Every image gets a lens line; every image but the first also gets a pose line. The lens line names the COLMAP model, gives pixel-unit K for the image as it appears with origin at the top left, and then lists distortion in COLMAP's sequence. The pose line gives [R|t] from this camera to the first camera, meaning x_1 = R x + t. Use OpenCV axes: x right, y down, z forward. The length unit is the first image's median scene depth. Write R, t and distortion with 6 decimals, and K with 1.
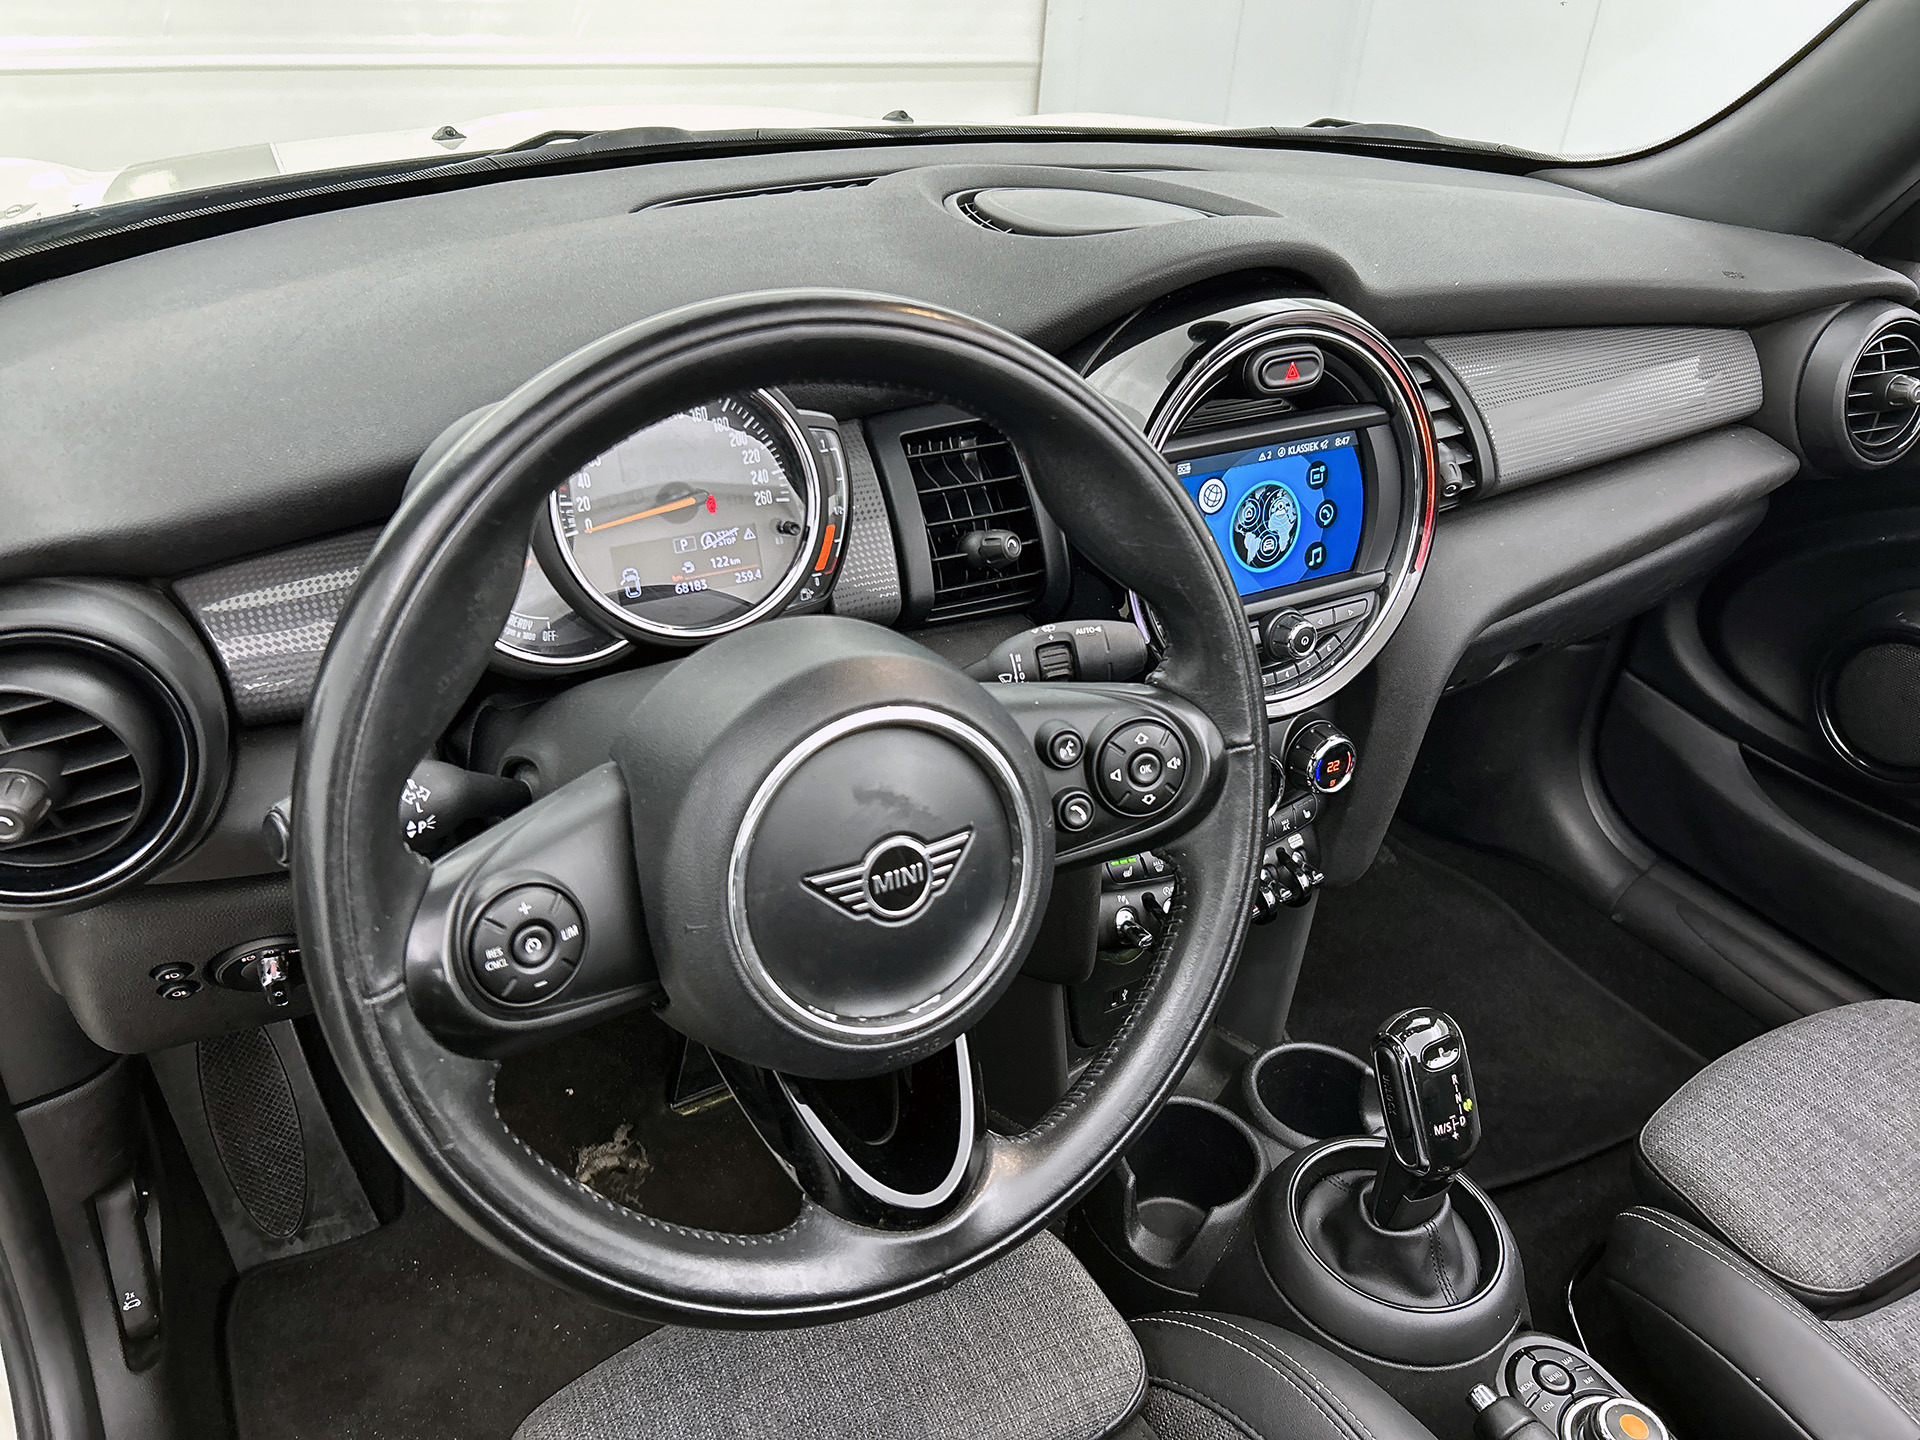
lens RADIAL K [[1433.6, 0, 960.0], [0, 1433.6, 720.0], [0, 0, 1]] dist [0.107353, -0.183517]
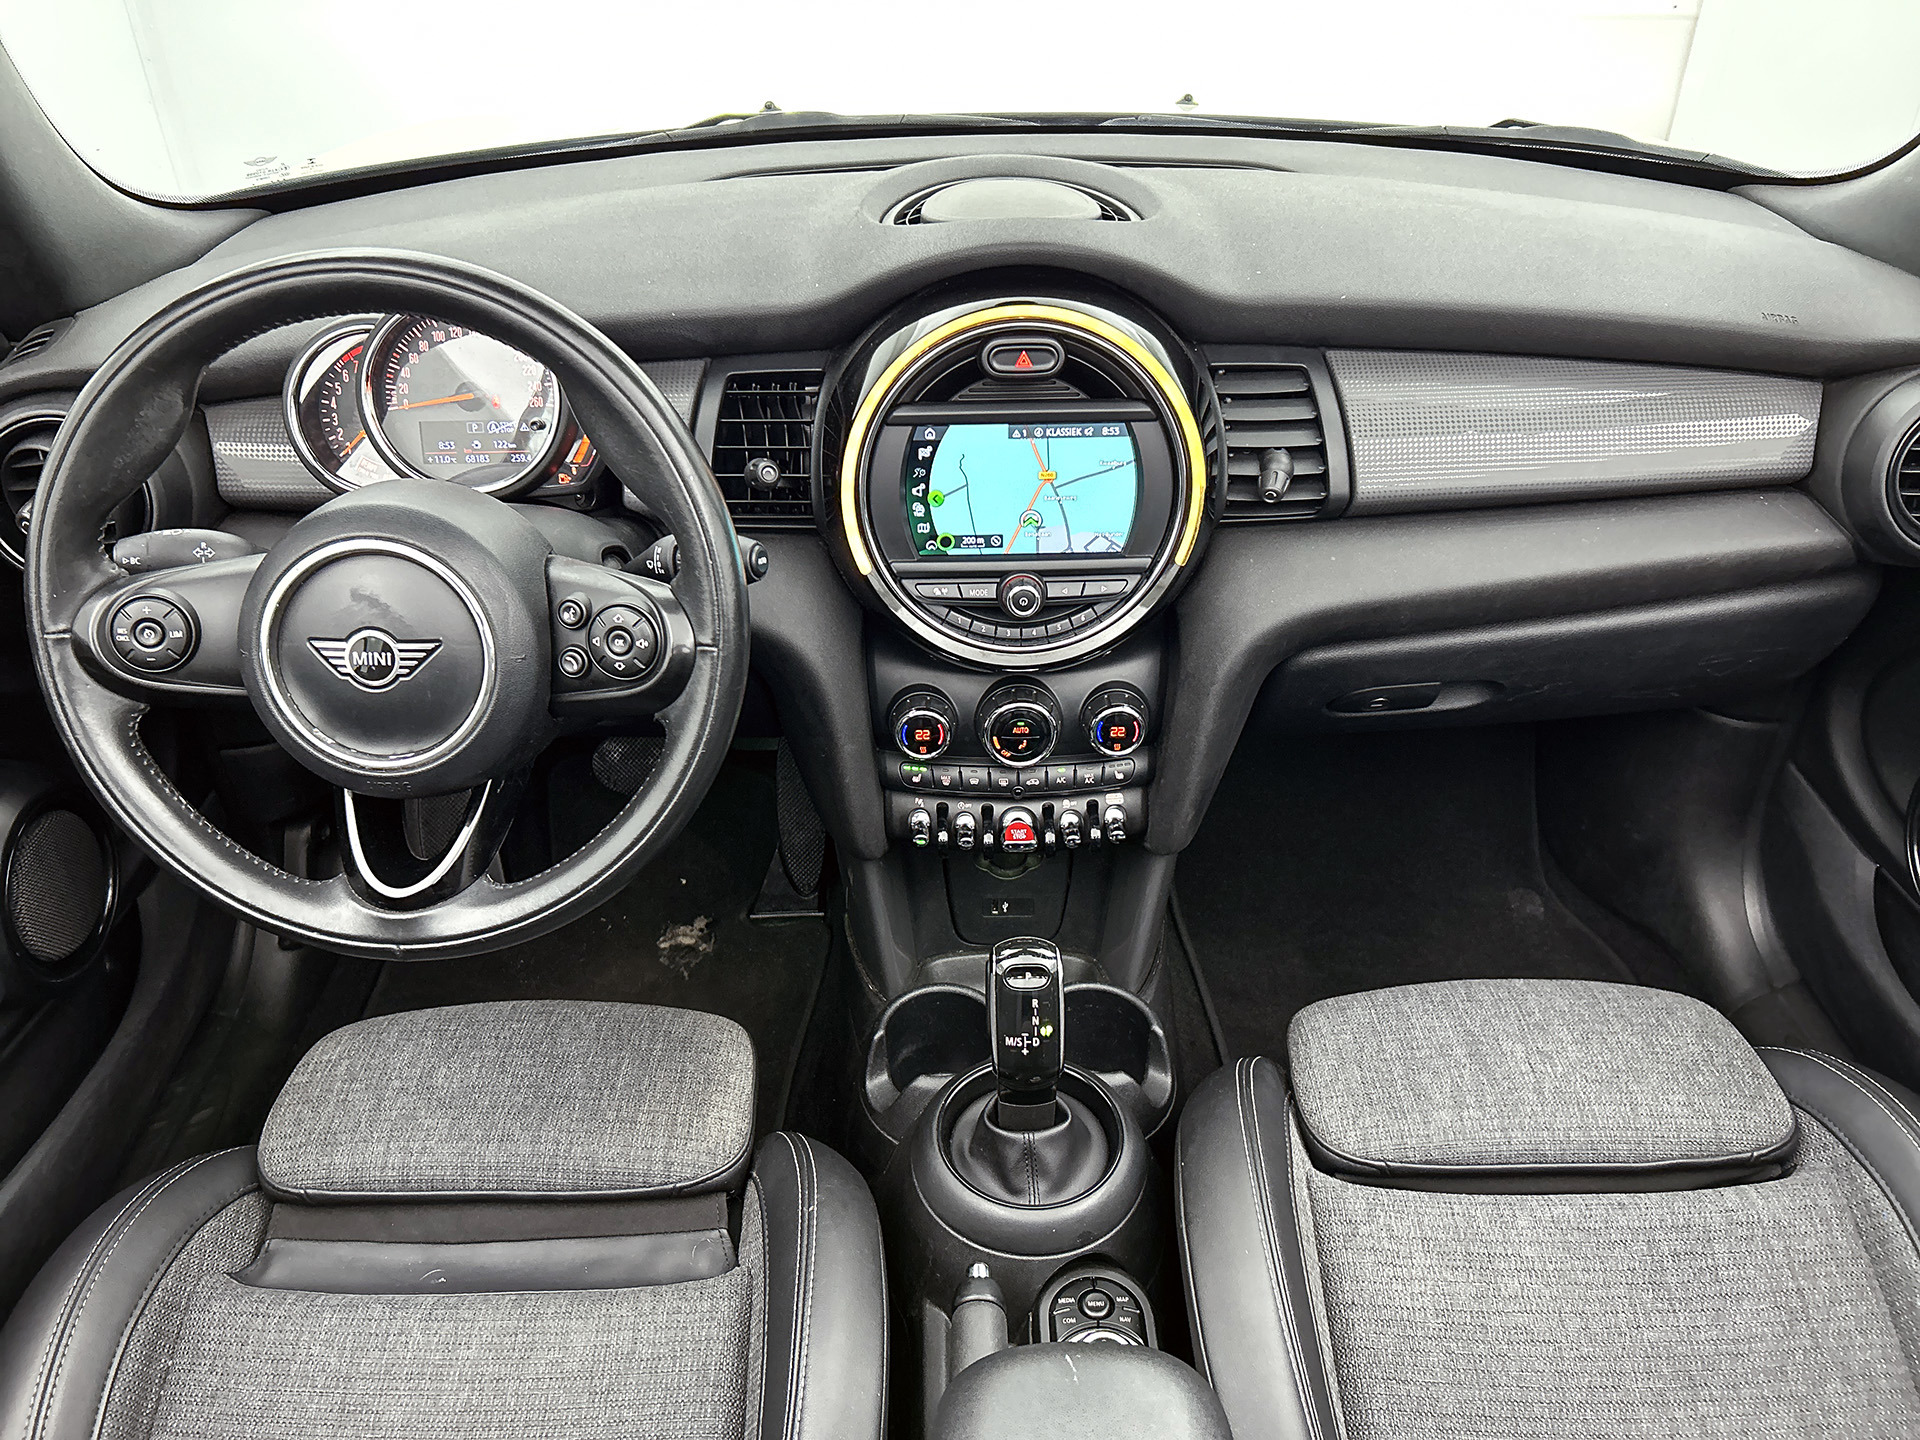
lens RADIAL K [[1424.8, 0, 960.0], [0, 1424.8, 720.0], [0, 0, 1]] dist [0.125990, -0.170630]
pose [[0.873463, 0.217222, -0.435750, 0.726383], [-0.204799, 0.975853, 0.075945, -0.039458], [0.441725, 0.022906, 0.896858, -0.026034]]
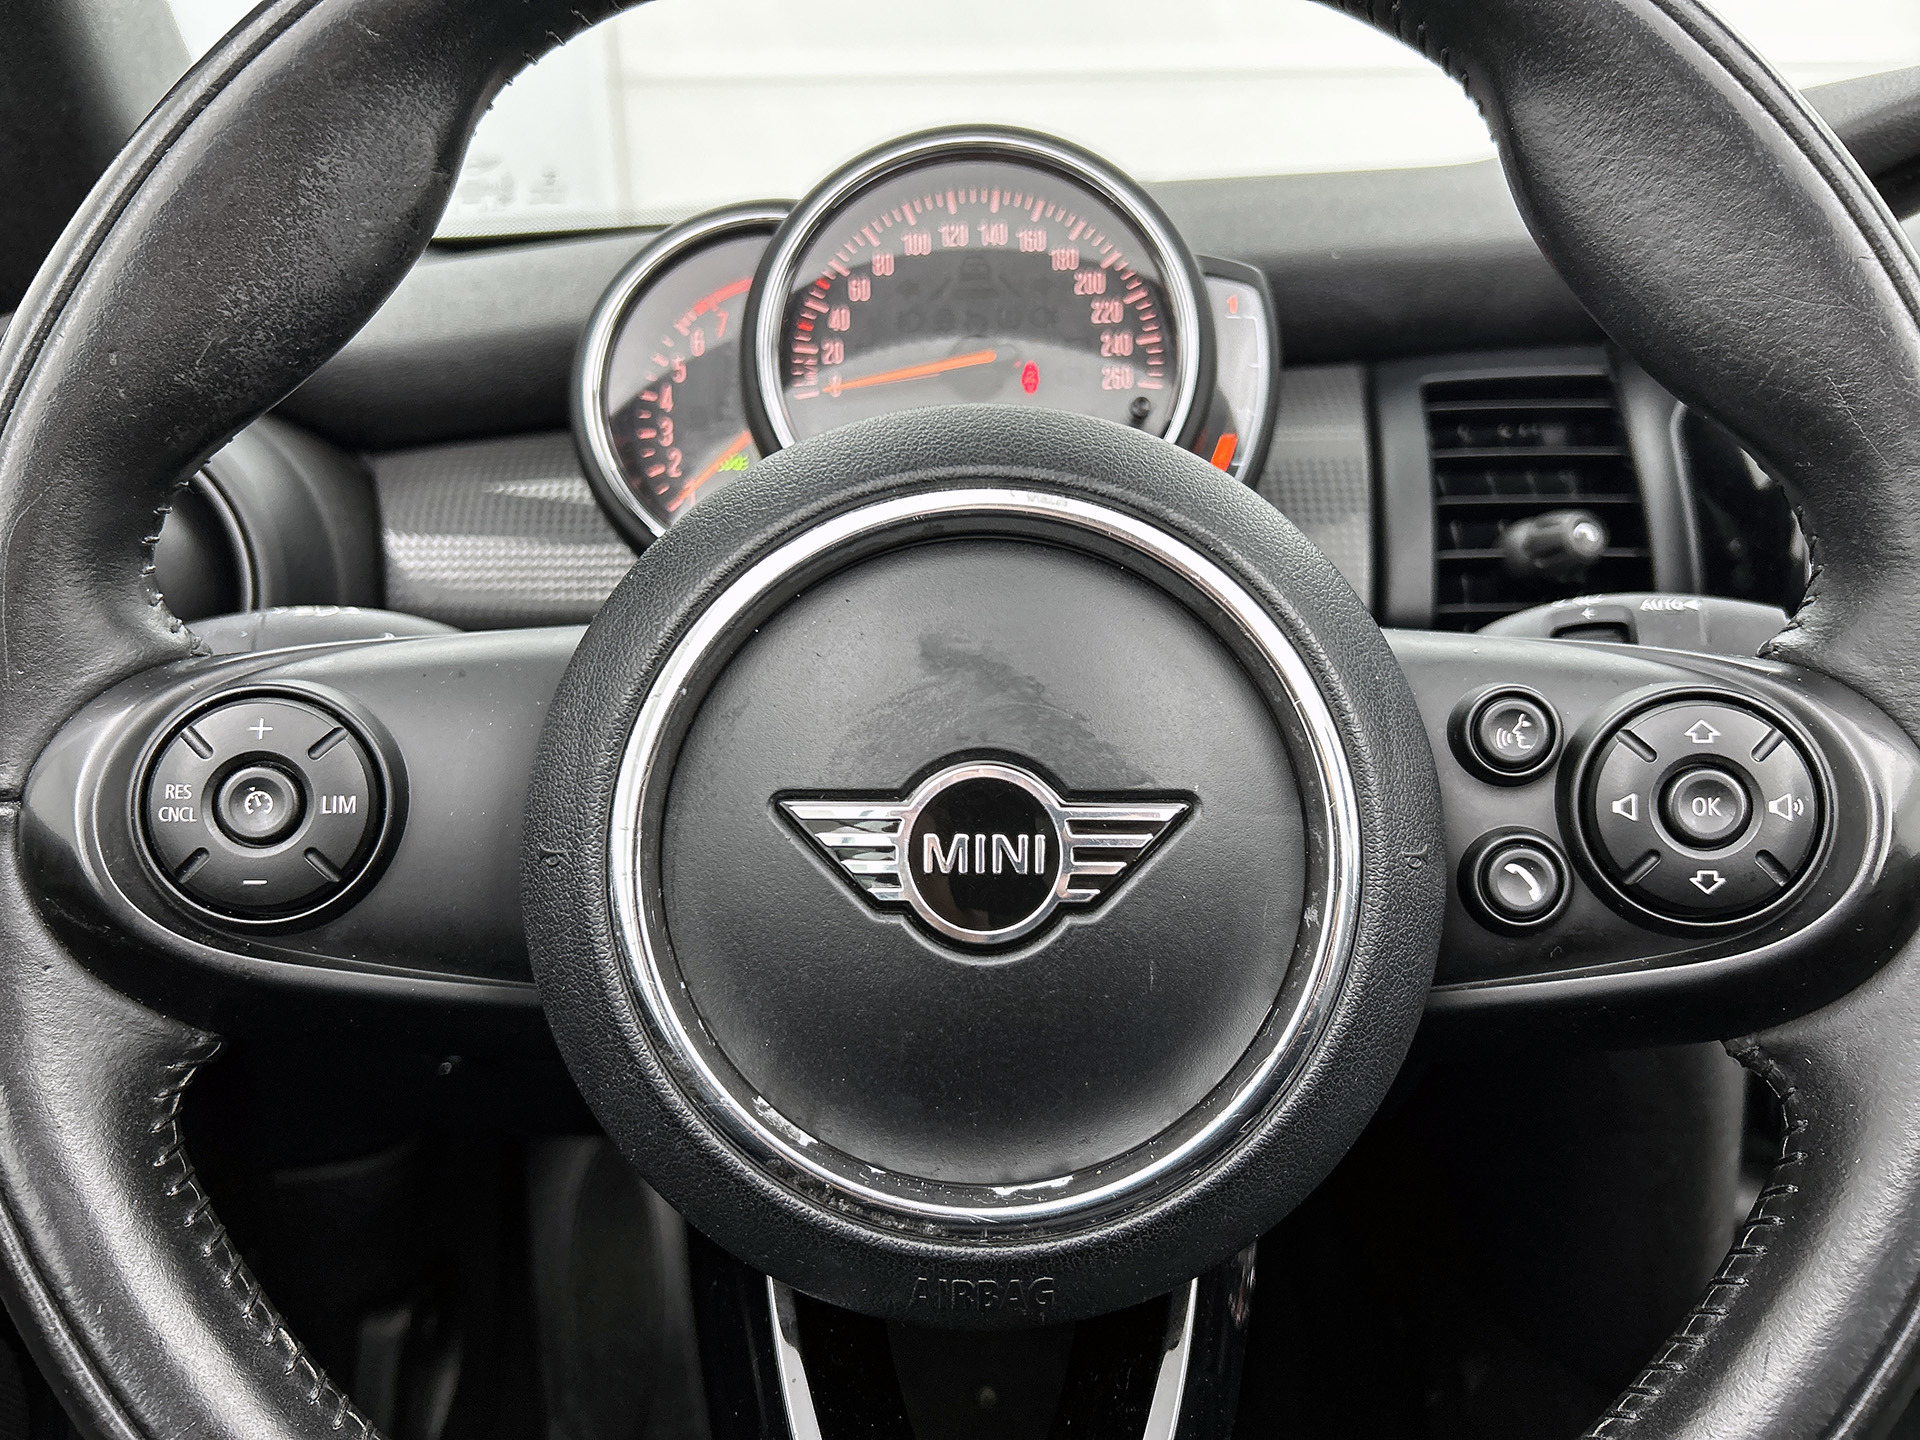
lens RADIAL K [[1487.1, 0, 1015.1], [0, 1487.1, 790.1], [0, 0, 1]] dist [0.016811, 0.005144]
pose [[0.882952, 0.113632, -0.455503, 0.111705], [-0.201078, 0.968297, -0.148215, 0.102280], [0.424221, 0.222458, 0.877809, 0.388564]]
